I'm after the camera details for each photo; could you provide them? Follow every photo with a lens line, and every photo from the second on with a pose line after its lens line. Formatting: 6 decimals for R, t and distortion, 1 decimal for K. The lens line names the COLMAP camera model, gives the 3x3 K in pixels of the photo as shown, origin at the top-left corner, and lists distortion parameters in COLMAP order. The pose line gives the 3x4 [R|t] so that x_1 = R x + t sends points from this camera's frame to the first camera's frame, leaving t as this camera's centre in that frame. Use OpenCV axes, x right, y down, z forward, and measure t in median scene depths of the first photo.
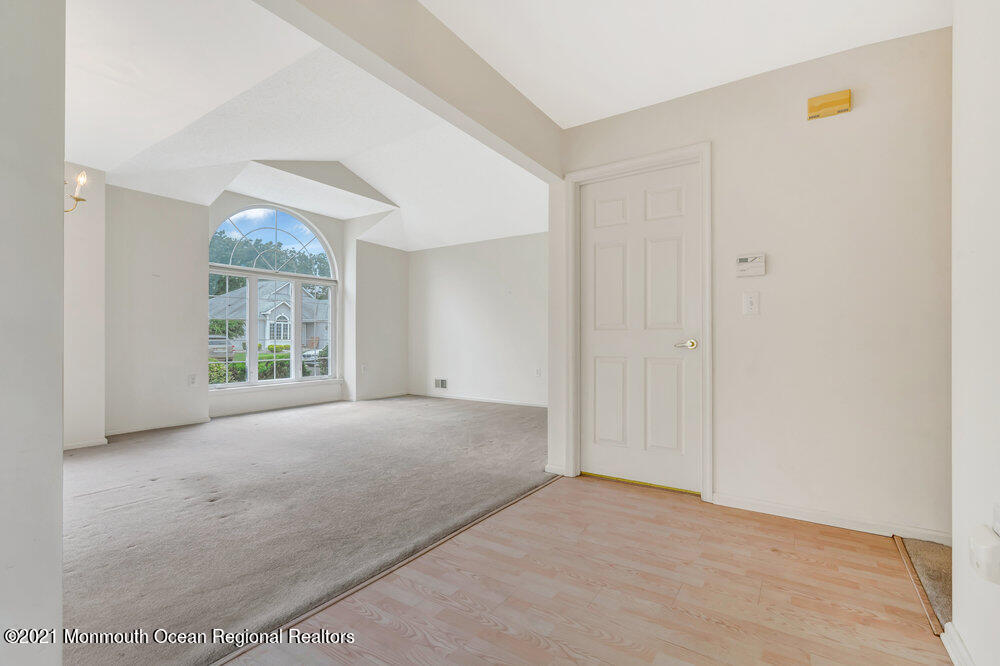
lens RADIAL K [[452.7, 0, 500.0], [0, 452.7, 334.9], [0, 0, 1]] dist [-0.001467, 0.000642]
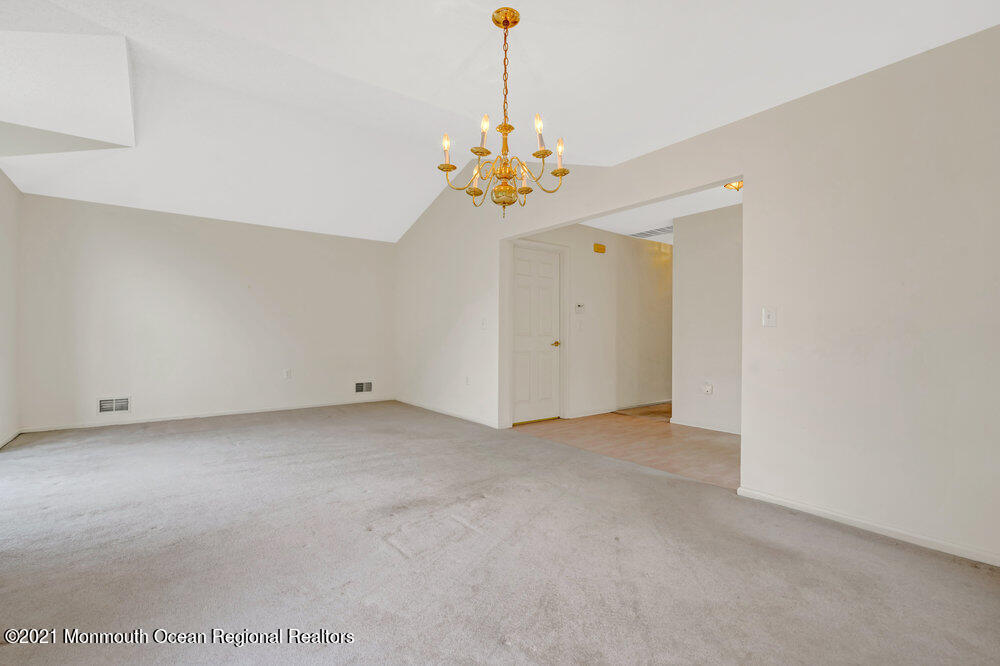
lens RADIAL K [[452.7, 0, 500.0], [0, 452.7, 334.9], [0, 0, 1]] dist [-0.001467, 0.000642]
pose [[0.318914, 0.002069, 0.947781, -1.438255], [-0.011499, 0.999932, 0.001686, -0.015539], [-0.947714, -0.011436, 0.318916, 0.553726]]
